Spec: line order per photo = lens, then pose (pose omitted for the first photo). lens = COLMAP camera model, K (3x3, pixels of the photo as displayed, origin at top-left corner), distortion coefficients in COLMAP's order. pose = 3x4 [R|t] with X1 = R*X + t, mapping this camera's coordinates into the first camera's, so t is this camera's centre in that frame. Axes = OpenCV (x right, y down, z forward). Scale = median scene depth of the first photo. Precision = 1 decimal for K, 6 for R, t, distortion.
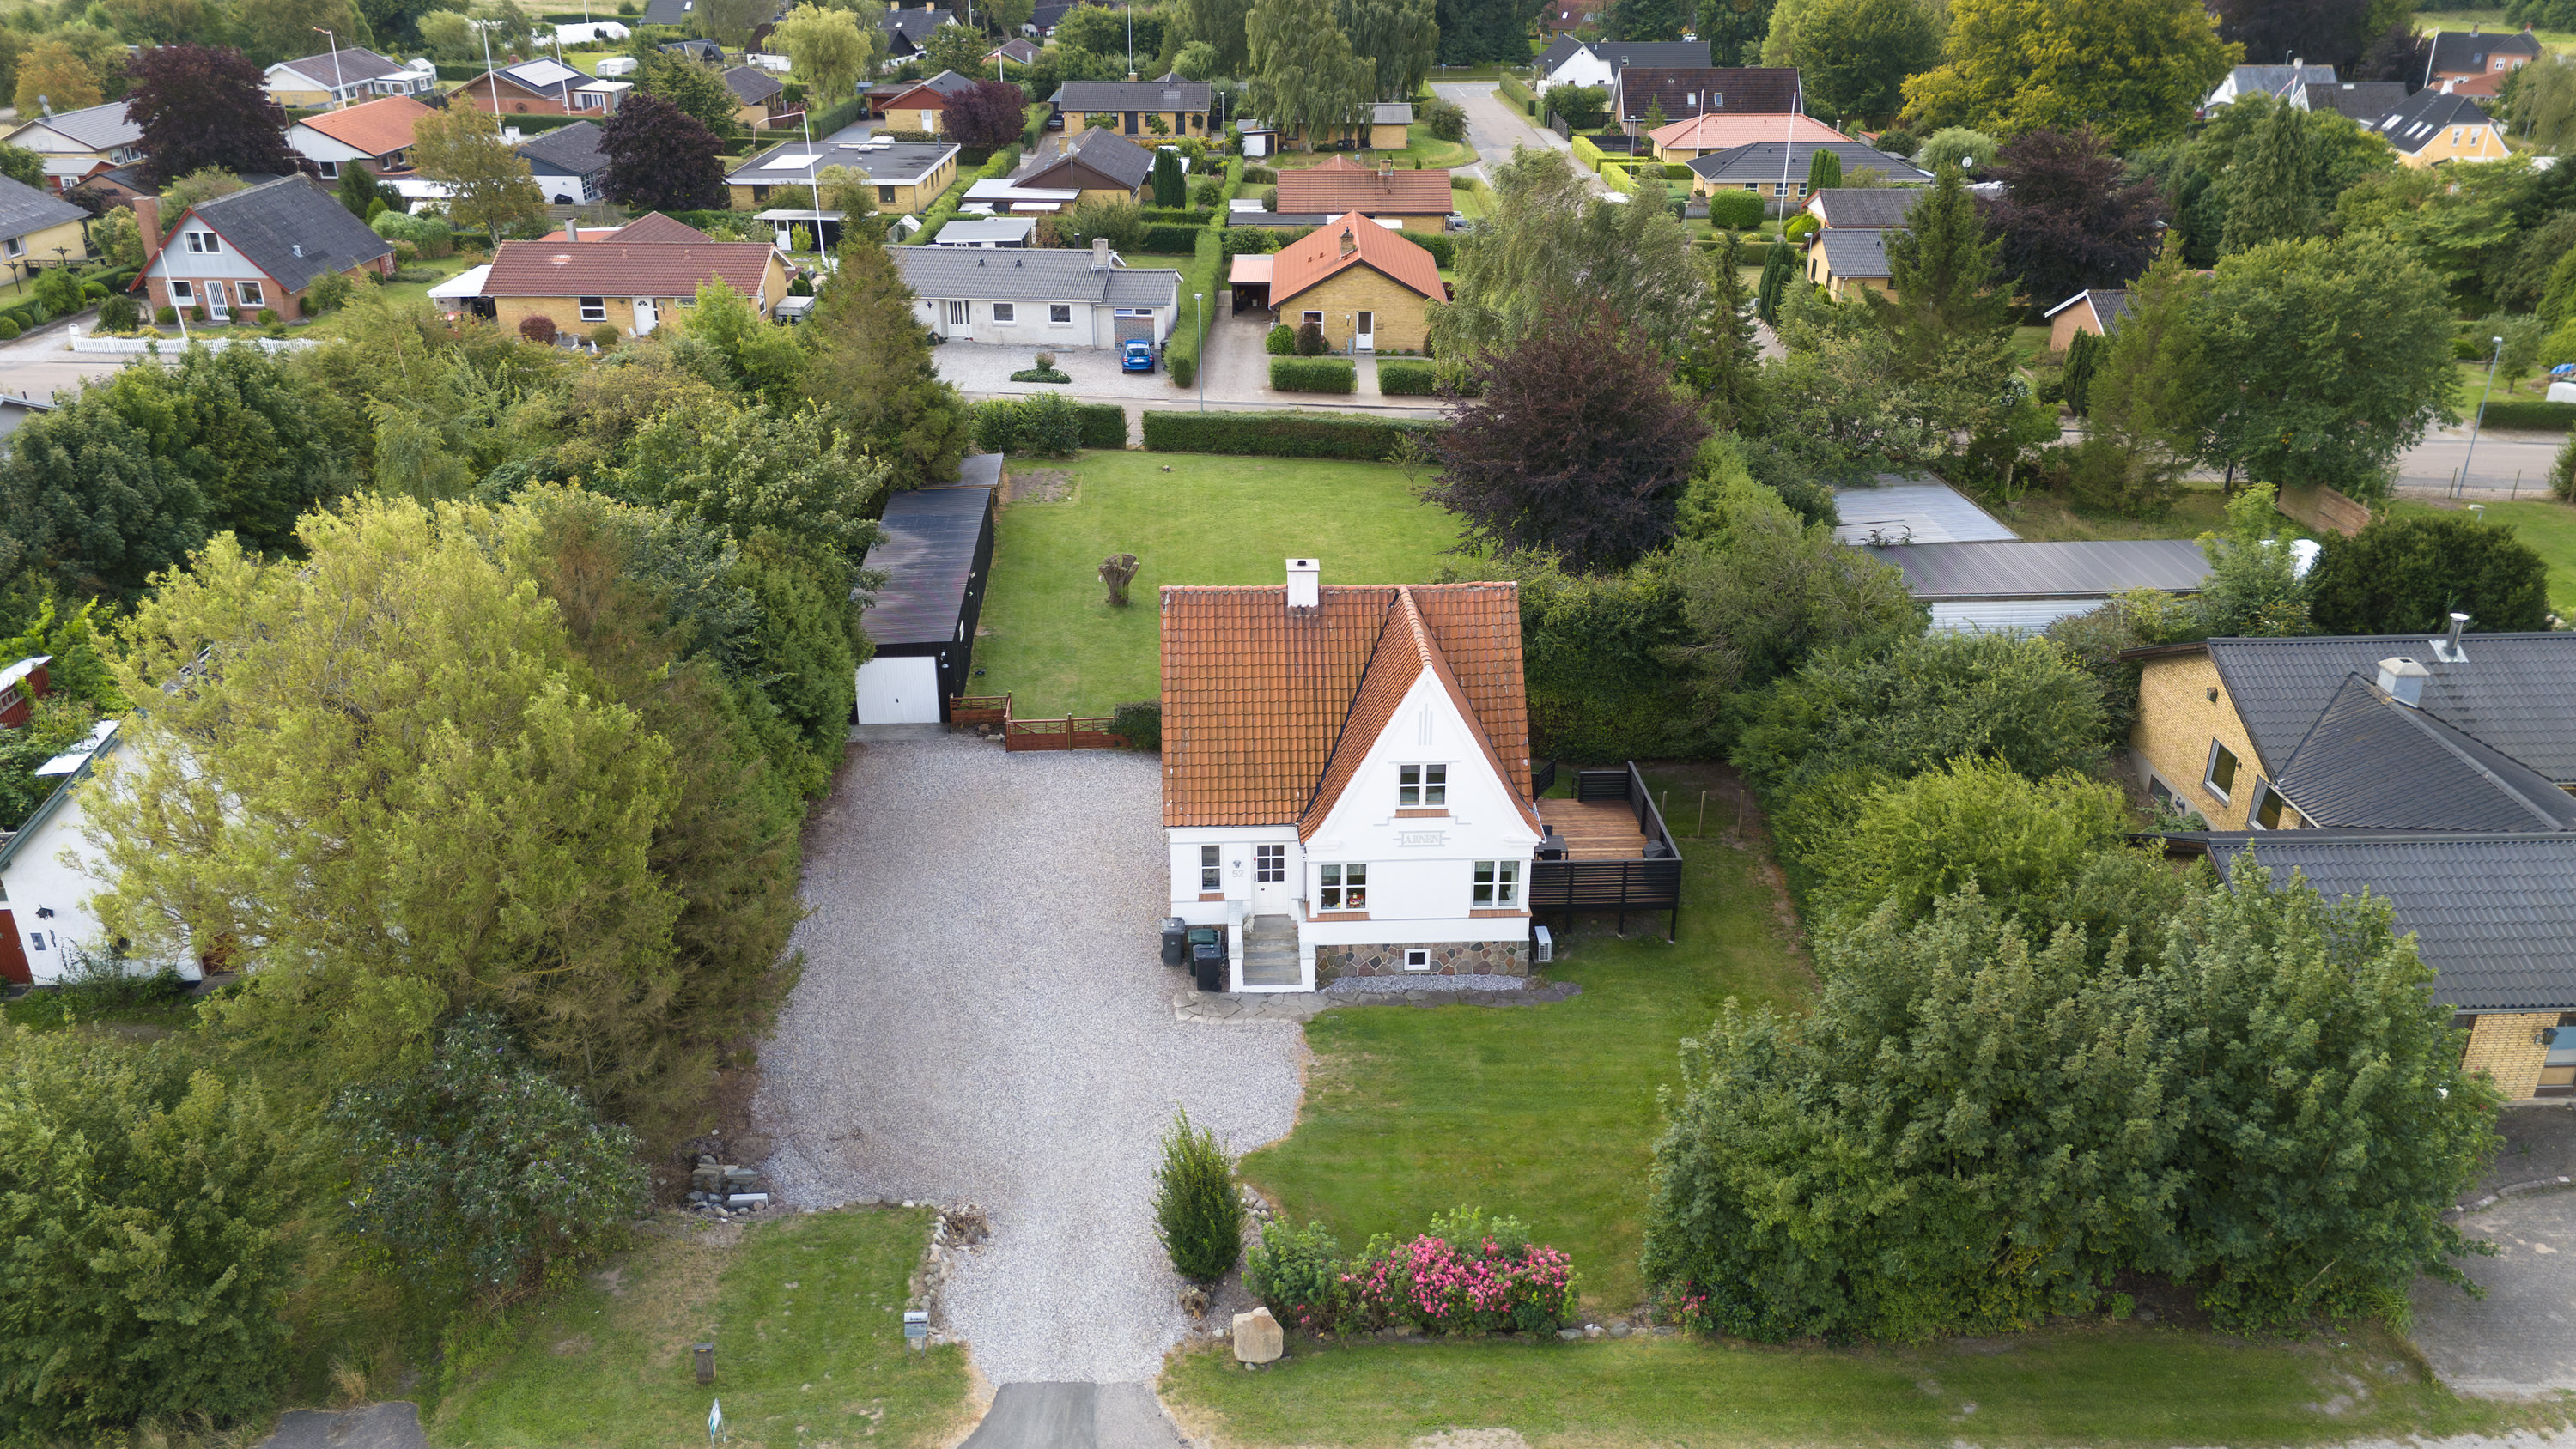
lens RADIAL K [[2030.7, 0, 1254.5], [0, 2030.7, 737.6], [0, 0, 1]] dist [0.075264, -0.003762]
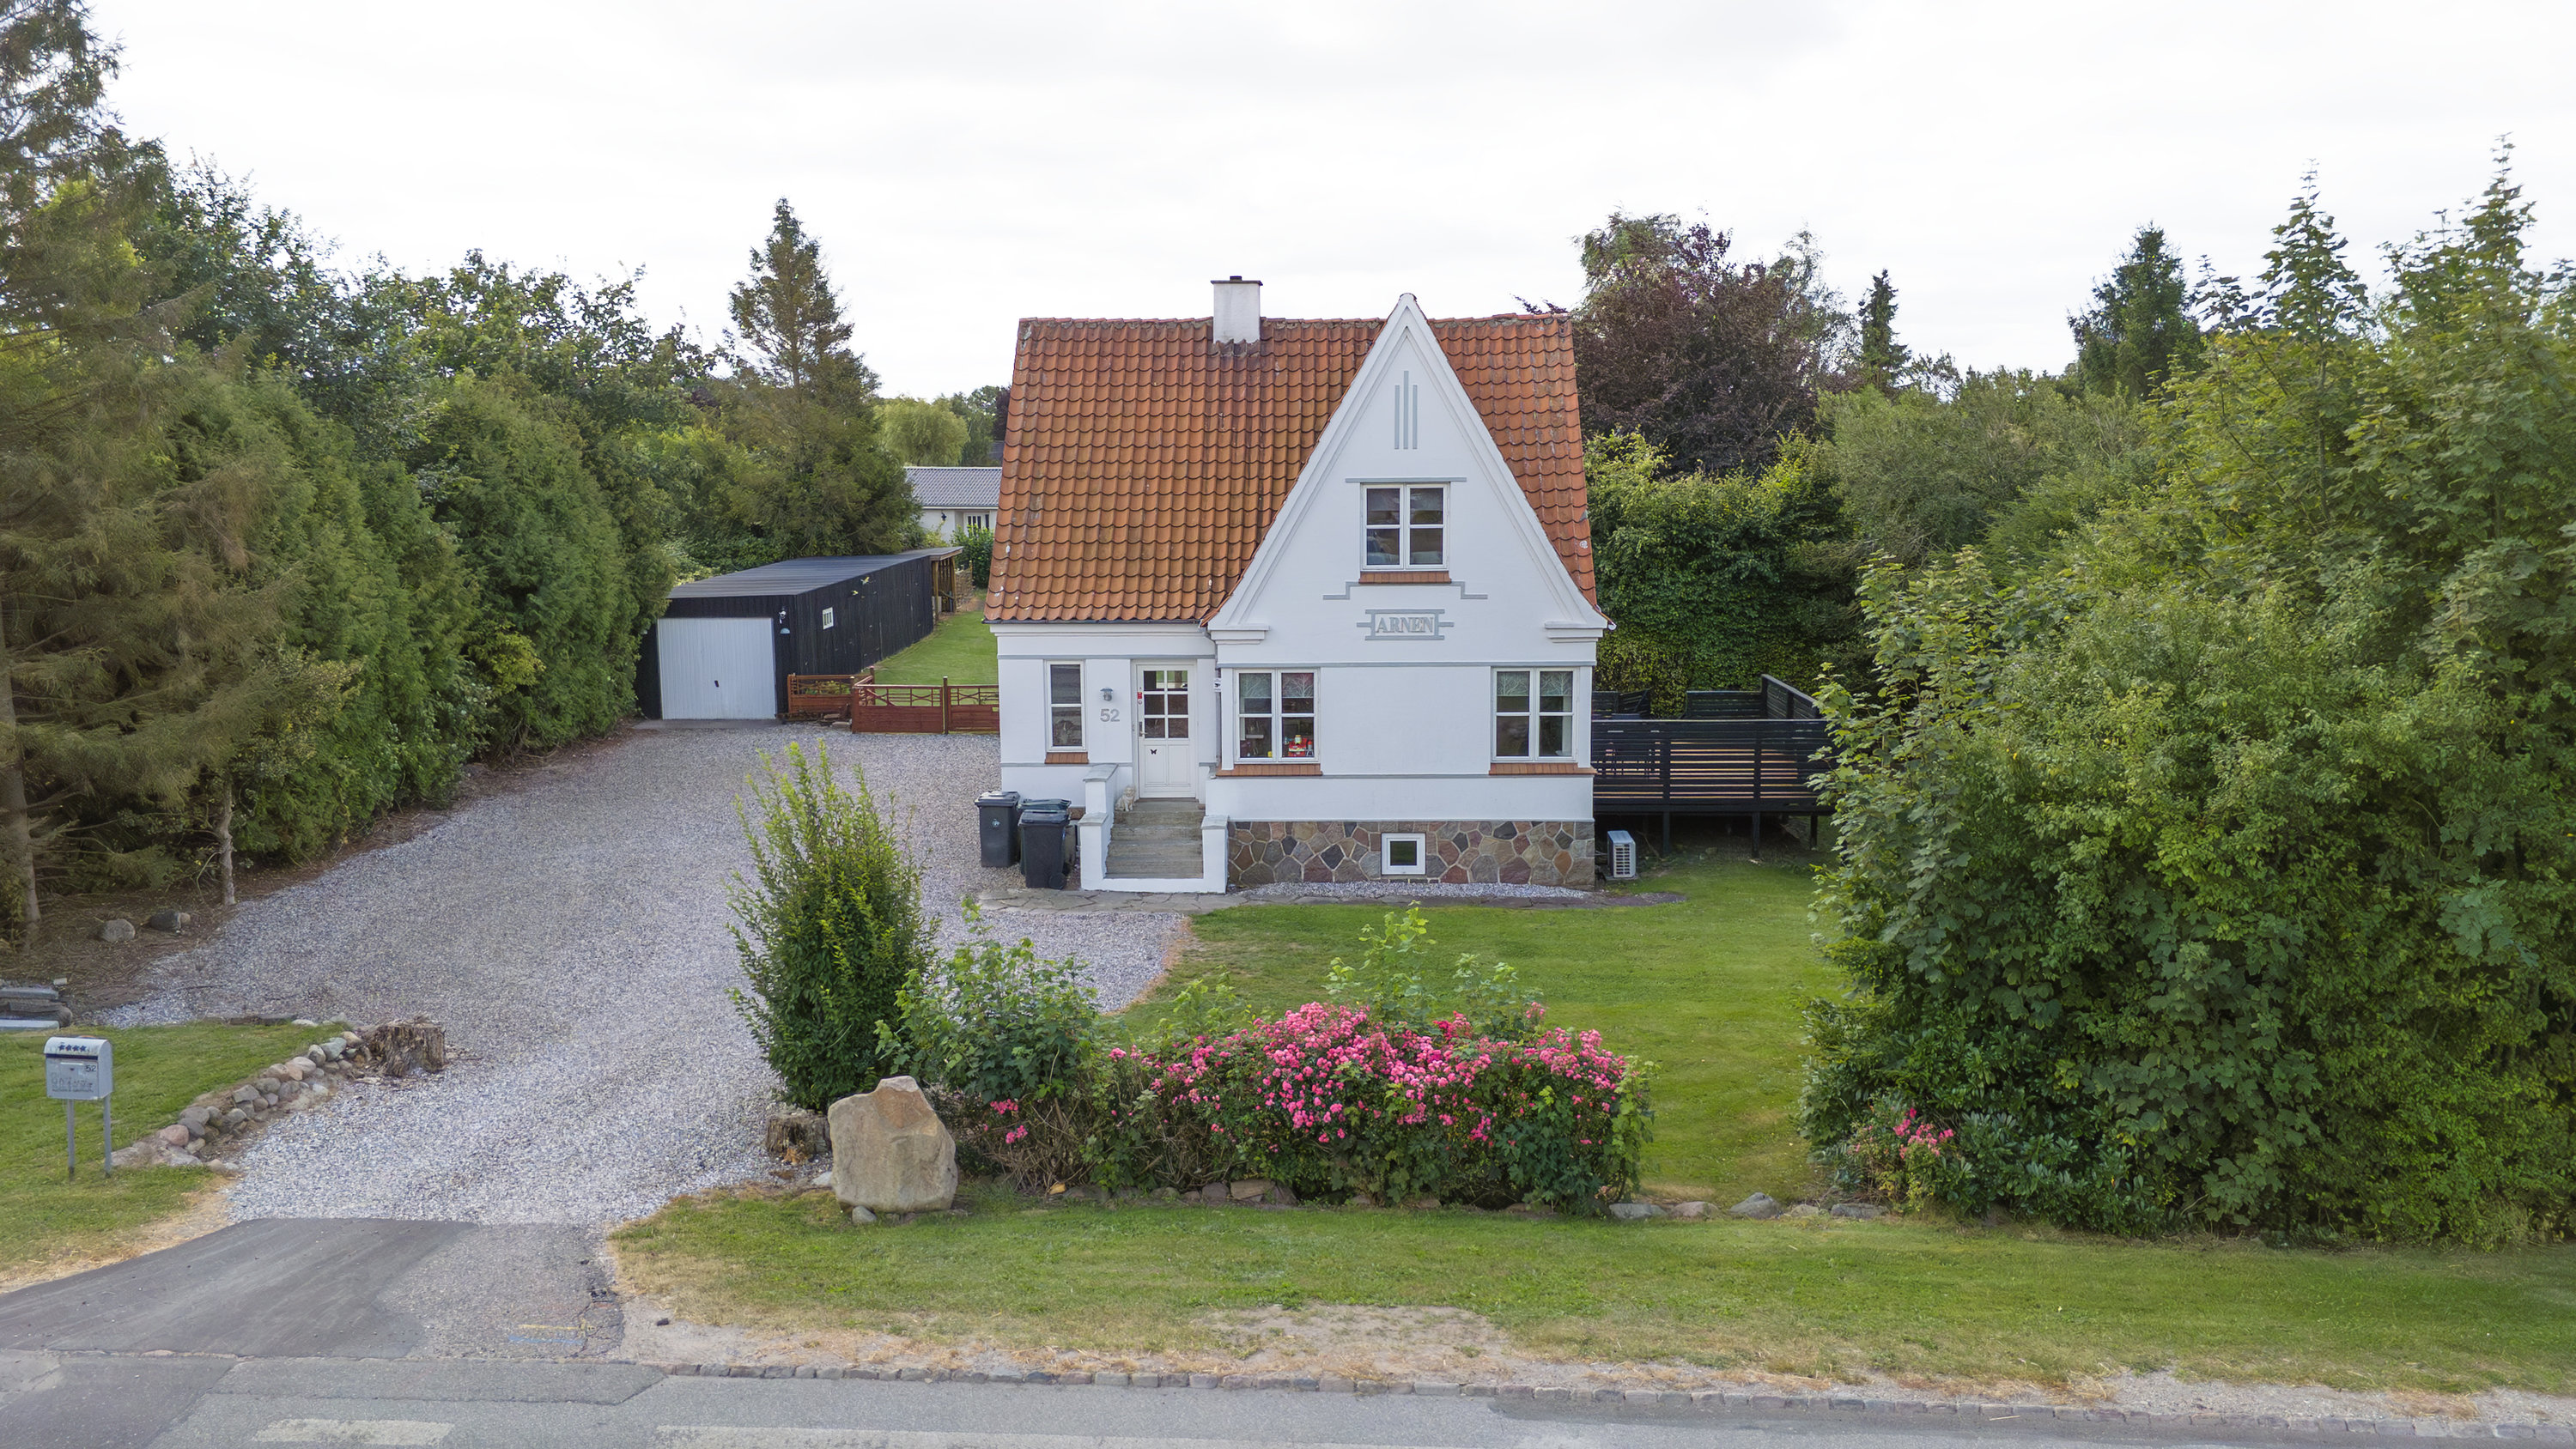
lens RADIAL K [[2030.7, 0, 1254.5], [0, 2030.7, 737.6], [0, 0, 1]] dist [0.075264, -0.003762]
pose [[0.997268, 0.006049, -0.073619, 0.080358], [-0.026202, 0.960801, -0.275998, 0.241607], [0.069063, 0.277173, 0.958335, 0.423346]]
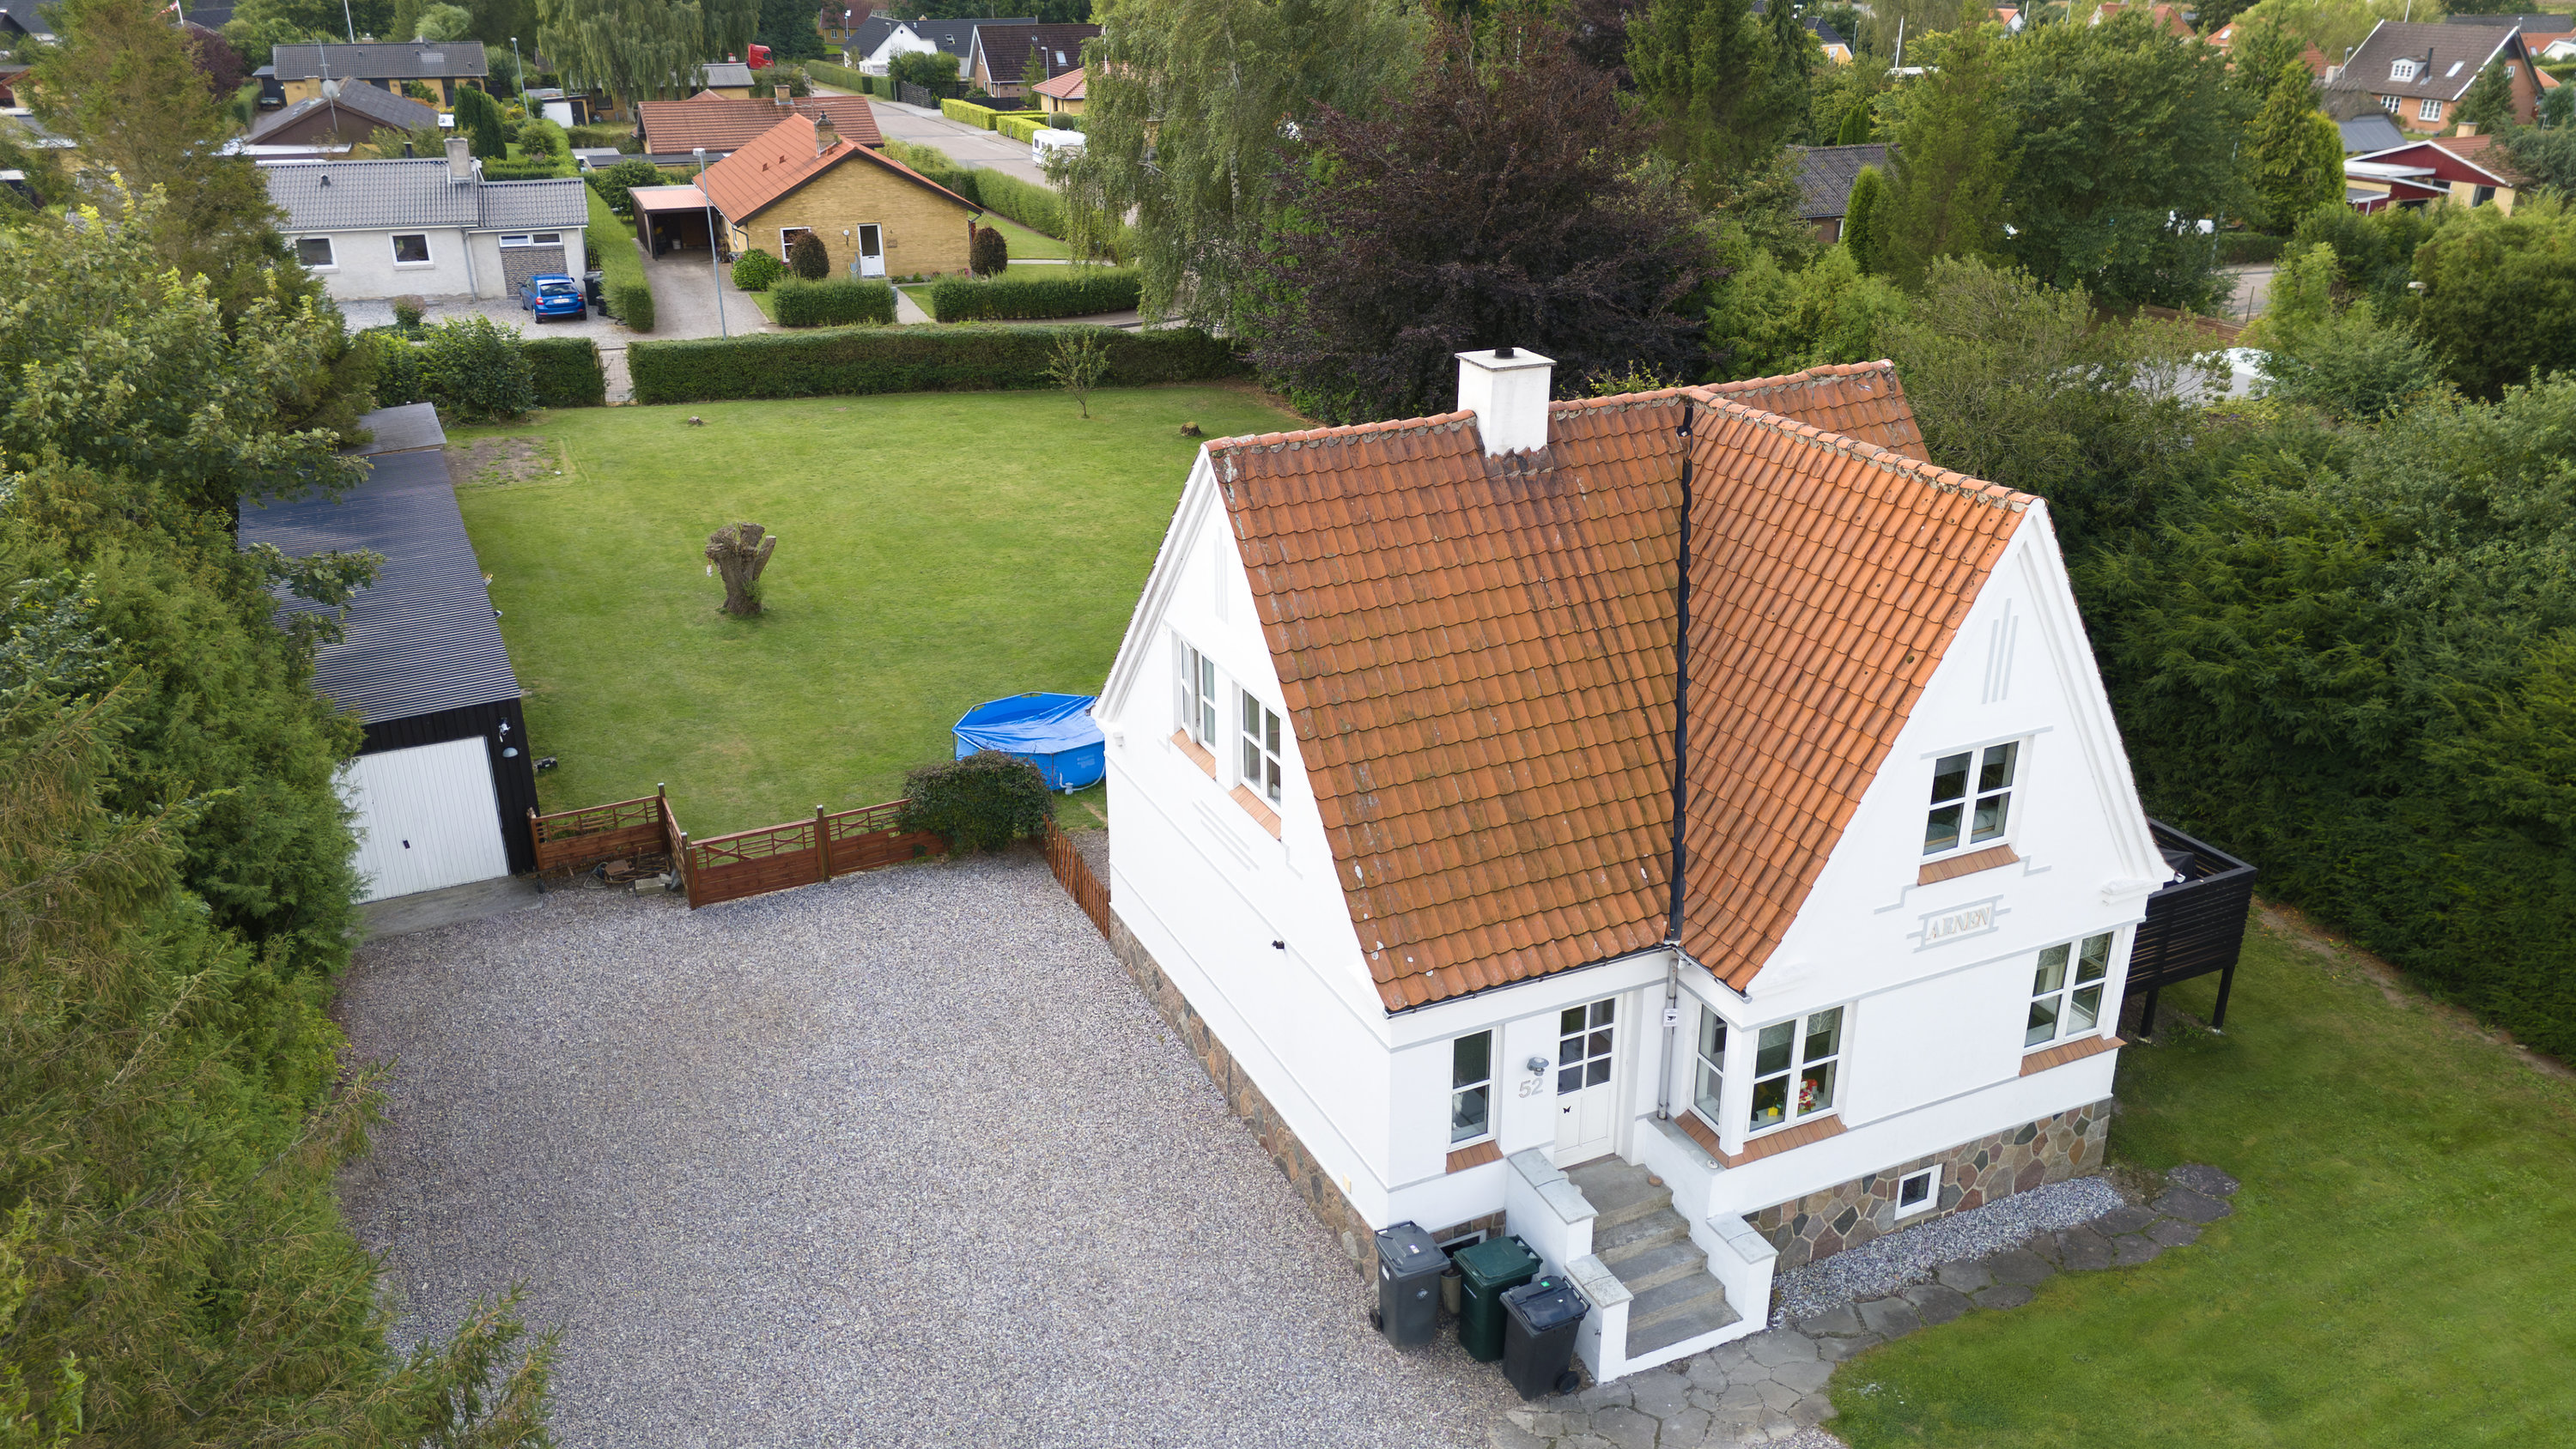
lens RADIAL K [[1960.3, 0, 1288.0], [0, 1960.3, 724.5], [0, 0, 1]] dist [0.043969, -0.003253]
pose [[0.918574, -0.149869, 0.365734, -0.191301], [0.162857, 0.986638, -0.004729, -0.012846], [-0.360139, 0.063906, 0.930707, 0.641680]]
